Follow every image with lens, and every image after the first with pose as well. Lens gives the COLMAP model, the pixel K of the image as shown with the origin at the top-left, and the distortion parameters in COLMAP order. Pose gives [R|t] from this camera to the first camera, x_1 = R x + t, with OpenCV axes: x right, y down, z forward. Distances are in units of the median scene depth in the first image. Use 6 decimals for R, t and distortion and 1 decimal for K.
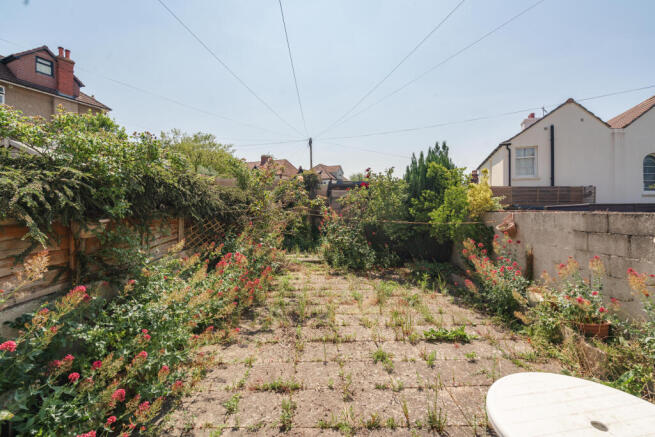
lens RADIAL K [[299.9, 0, 328.2], [0, 299.9, 206.5], [0, 0, 1]] dist [-0.000979, 0.000570]
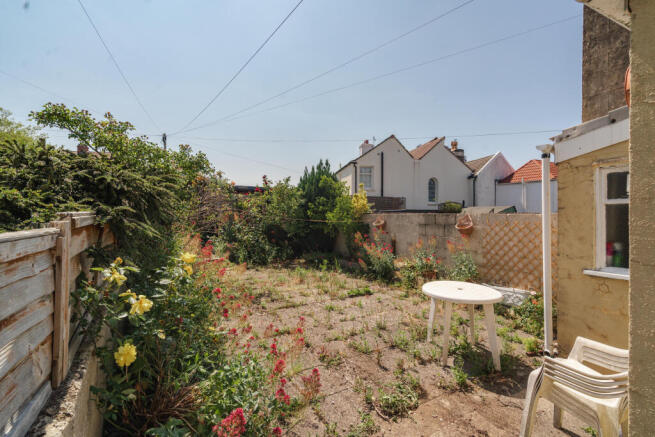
lens RADIAL K [[299.9, 0, 328.2], [0, 299.9, 206.5], [0, 0, 1]] dist [-0.000979, 0.000570]
pose [[0.870018, 0.018885, 0.492659, -0.249741], [-0.012334, 0.999787, -0.016545, 0.006814], [-0.492866, 0.008318, 0.870065, -0.131069]]
